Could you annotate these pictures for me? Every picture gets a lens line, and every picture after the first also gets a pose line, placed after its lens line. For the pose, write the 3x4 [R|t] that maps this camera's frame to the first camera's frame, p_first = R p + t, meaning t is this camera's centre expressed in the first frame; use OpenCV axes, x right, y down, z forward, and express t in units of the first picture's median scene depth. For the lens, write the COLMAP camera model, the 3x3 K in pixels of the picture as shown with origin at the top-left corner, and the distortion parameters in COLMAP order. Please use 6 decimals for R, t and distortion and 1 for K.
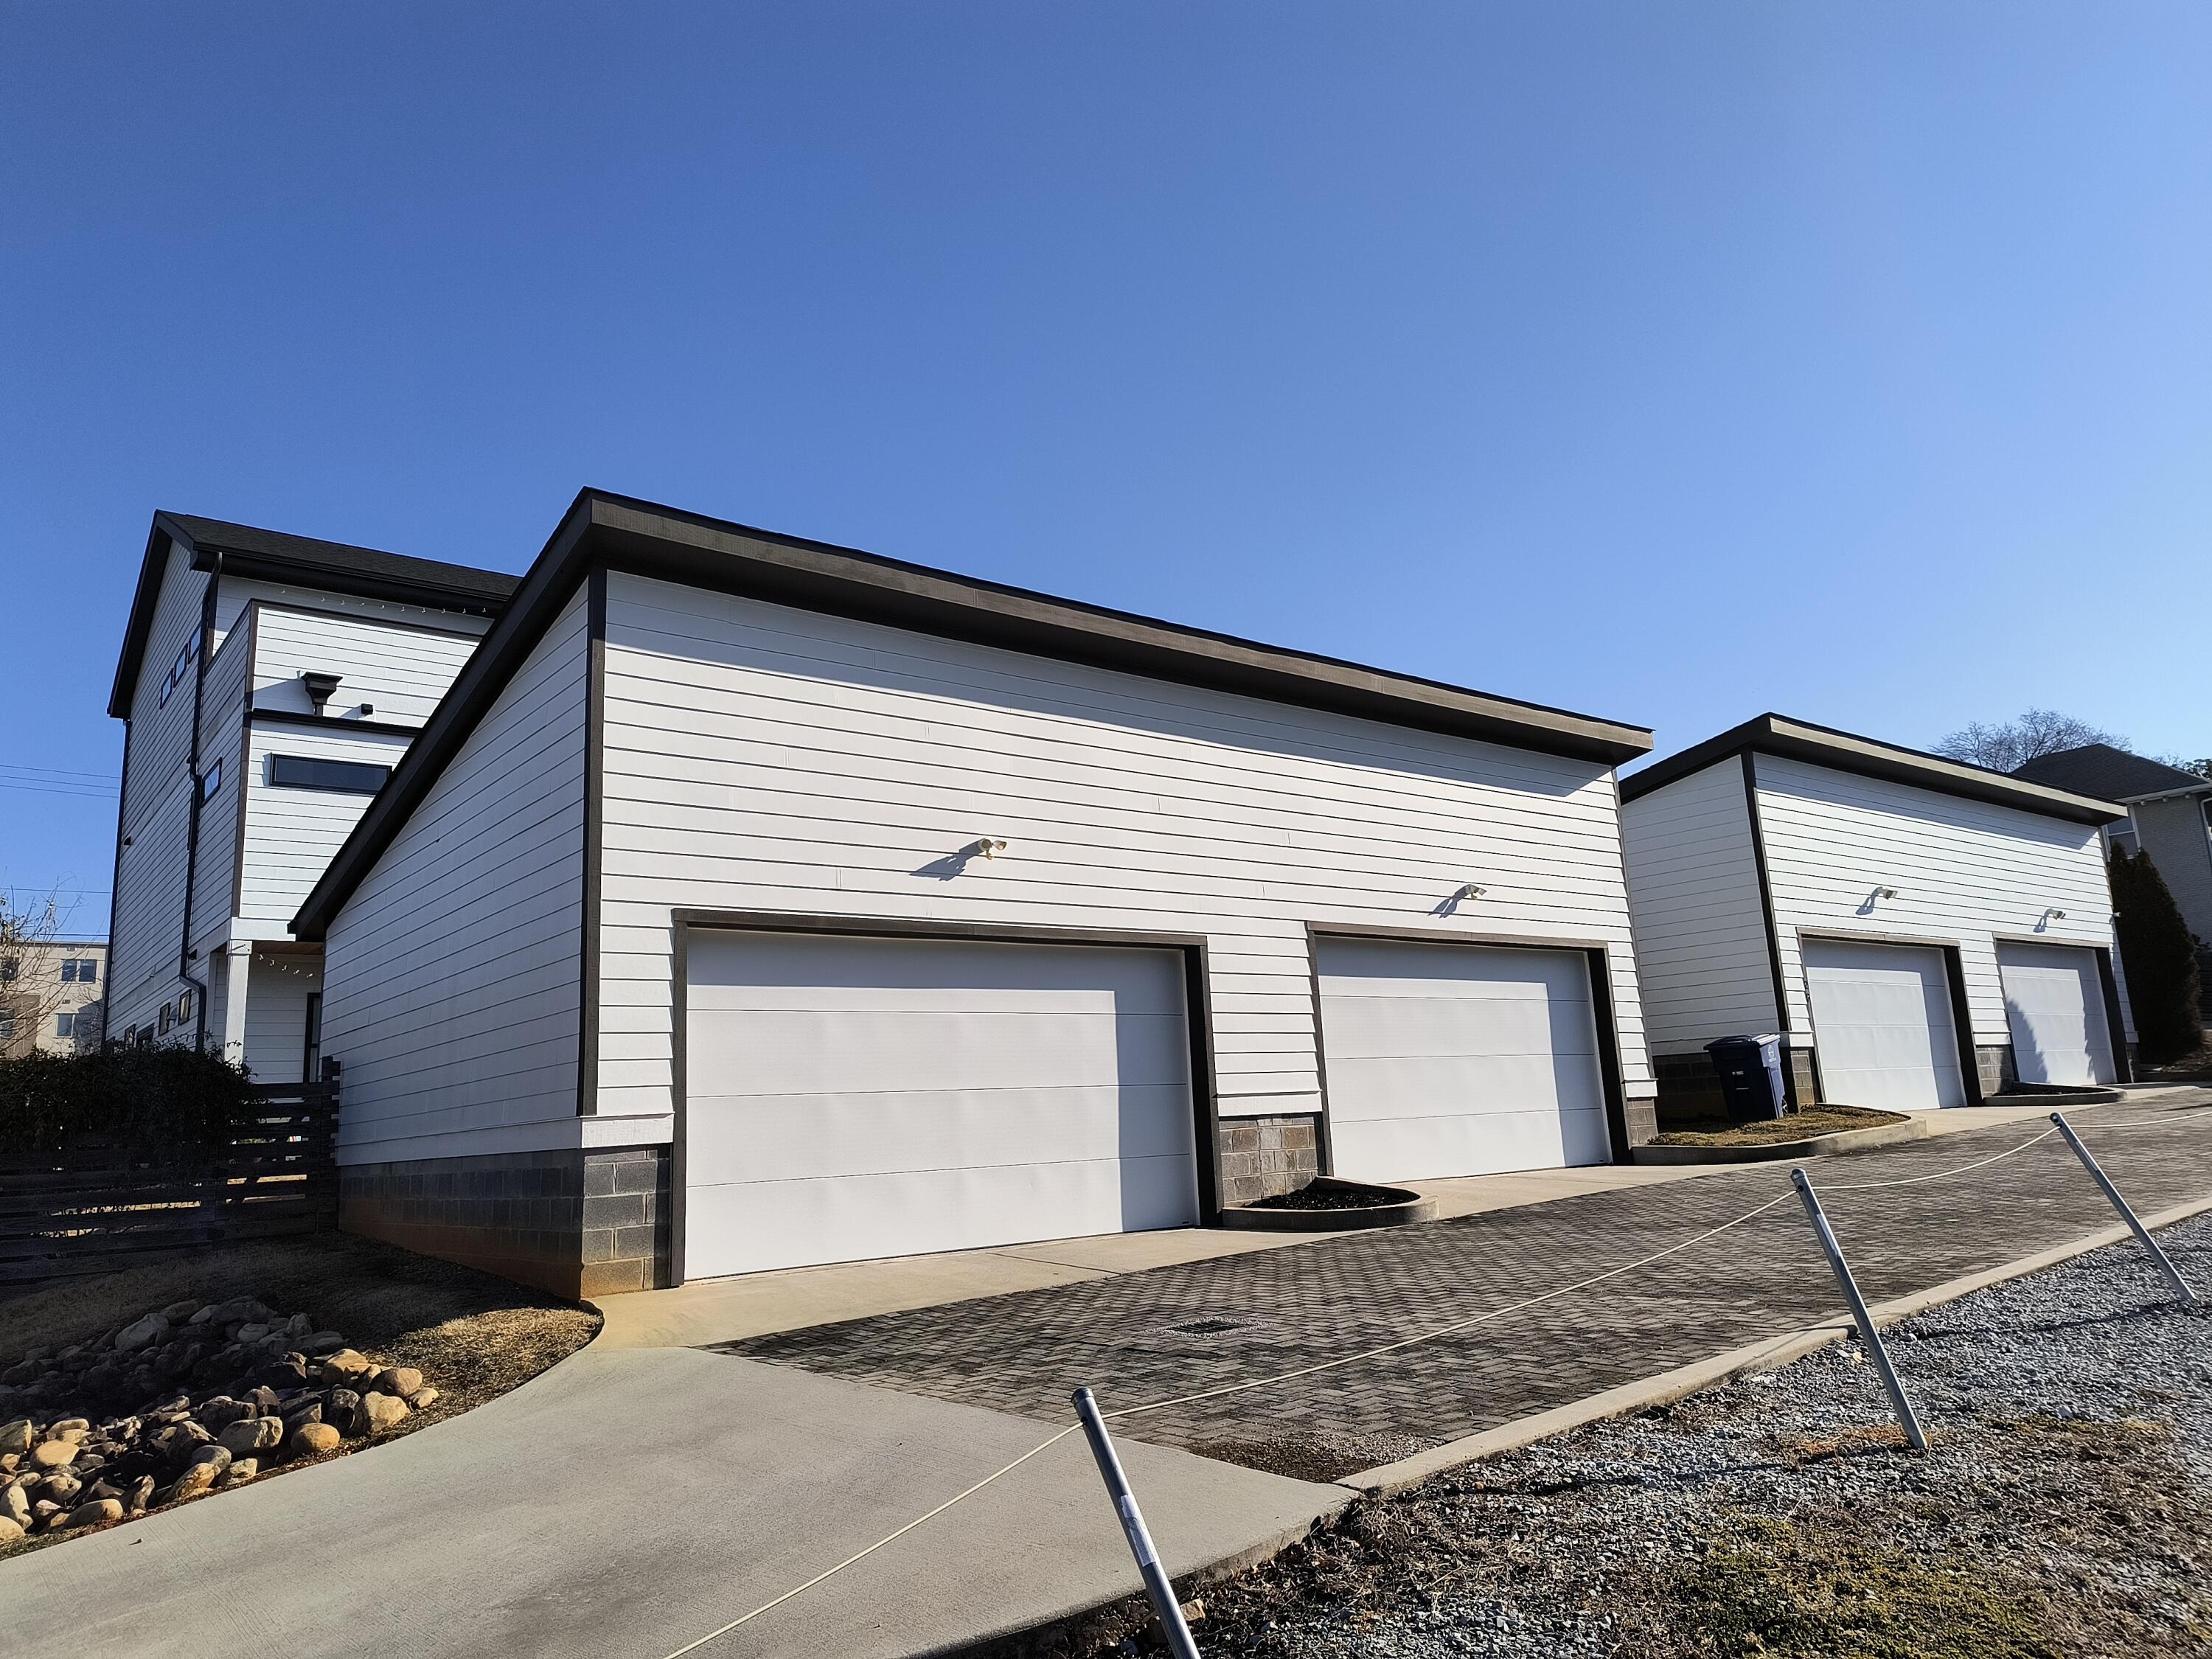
lens RADIAL K [[1500.8, 0, 1102.4], [0, 1500.8, 825.4], [0, 0, 1]] dist [0.024597, -0.007166]
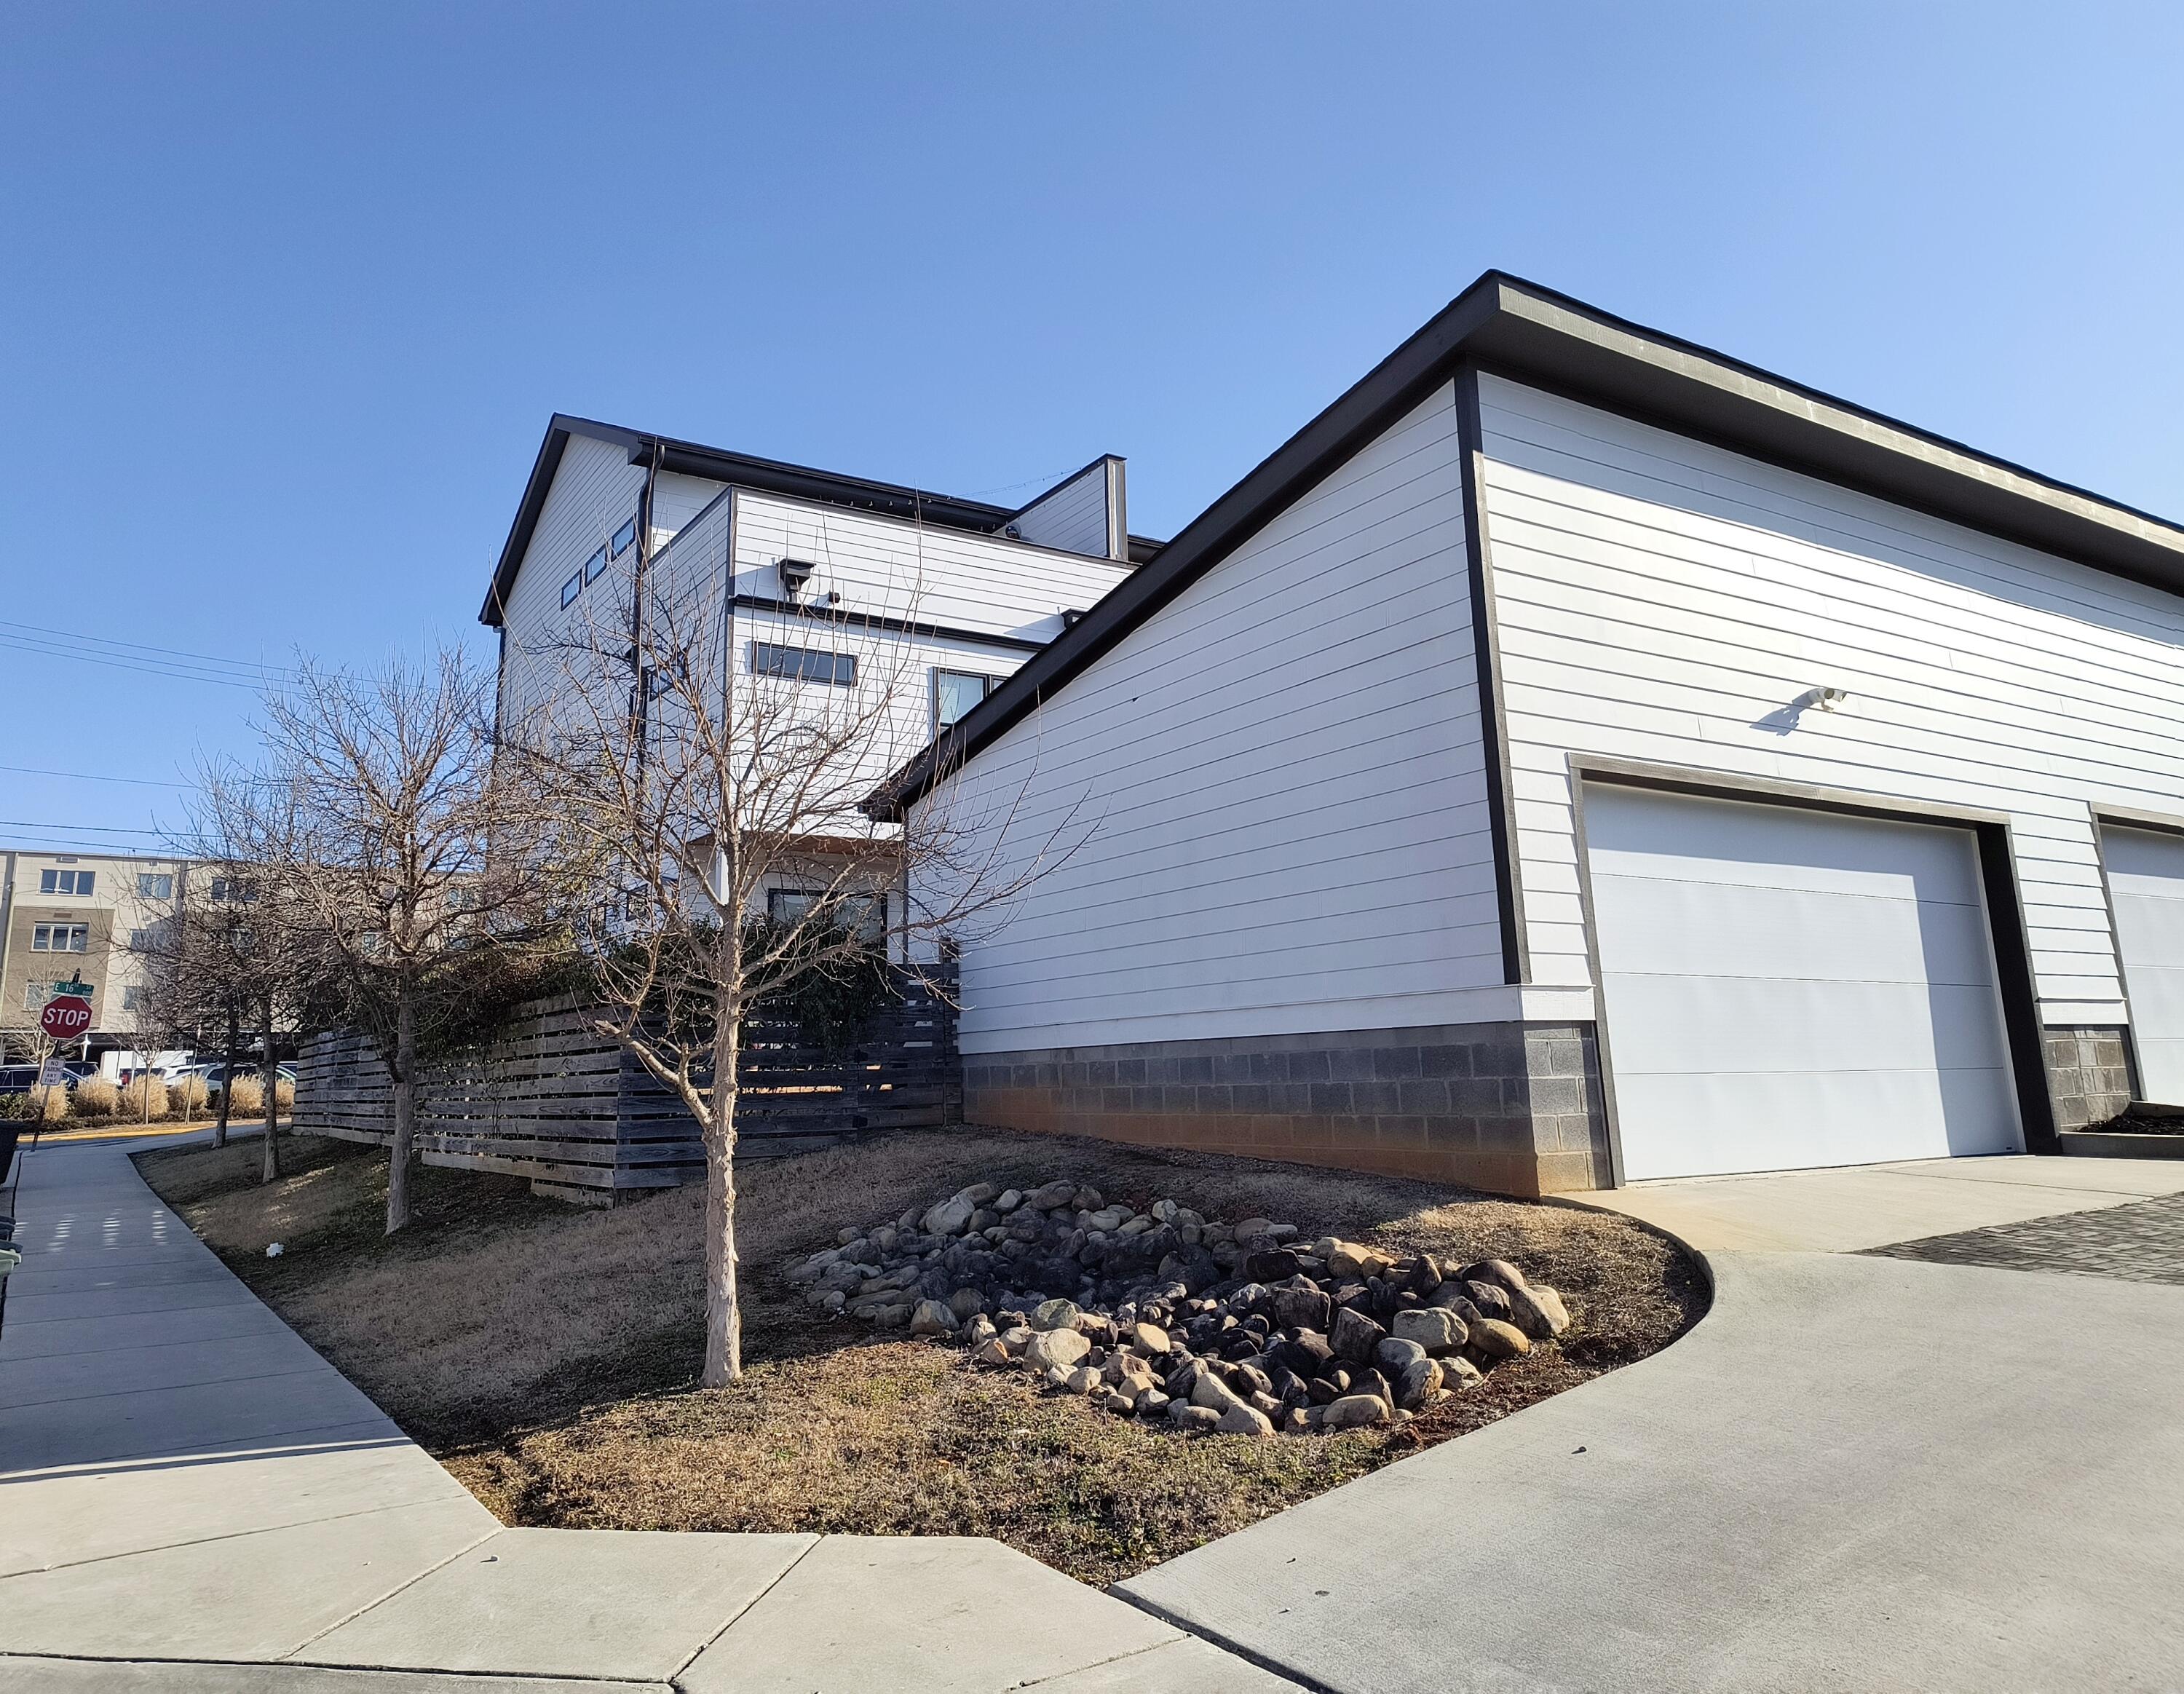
lens RADIAL K [[1514.5, 0, 1068.4], [0, 1514.5, 739.5], [0, 0, 1]] dist [0.032255, -0.007803]
pose [[0.994241, 0.004176, -0.107087, -0.368141], [-0.006203, 0.999808, -0.018608, 0.050734], [0.106989, 0.019165, 0.994075, 0.072577]]
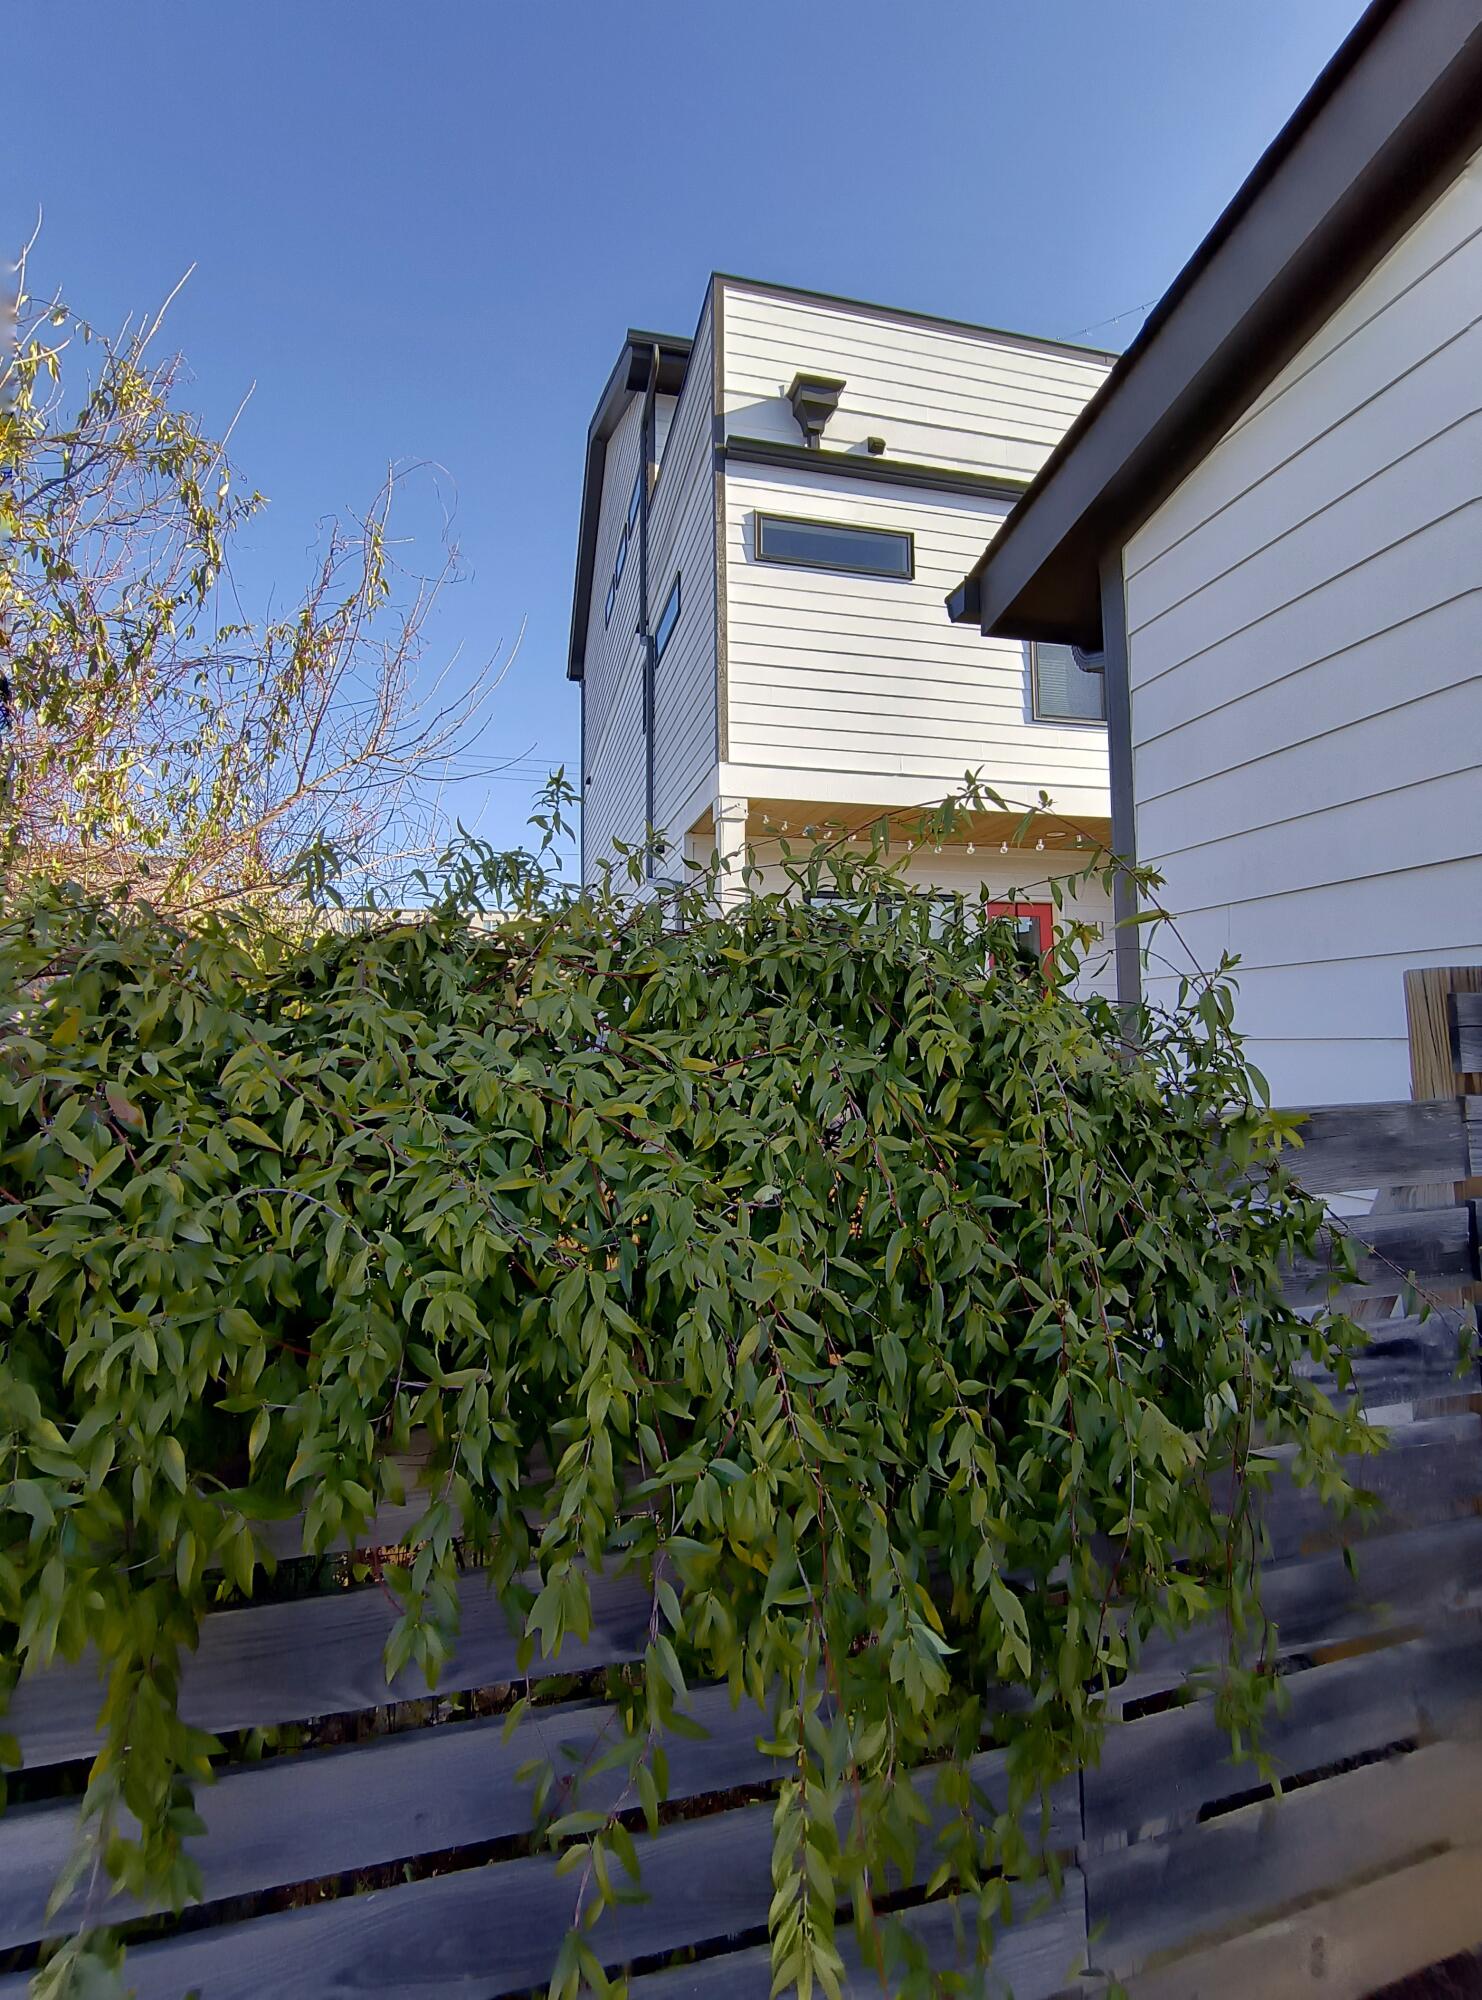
lens RADIAL K [[919.3, 0, 741.7], [0, 919.3, 984.3], [0, 0, 1]] dist [0.015437, -0.000017]
pose [[0.914126, 0.018093, -0.405026, -0.597876], [0.042226, 0.989322, 0.139497, 0.146965], [0.403225, -0.144620, 0.903601, 0.935441]]
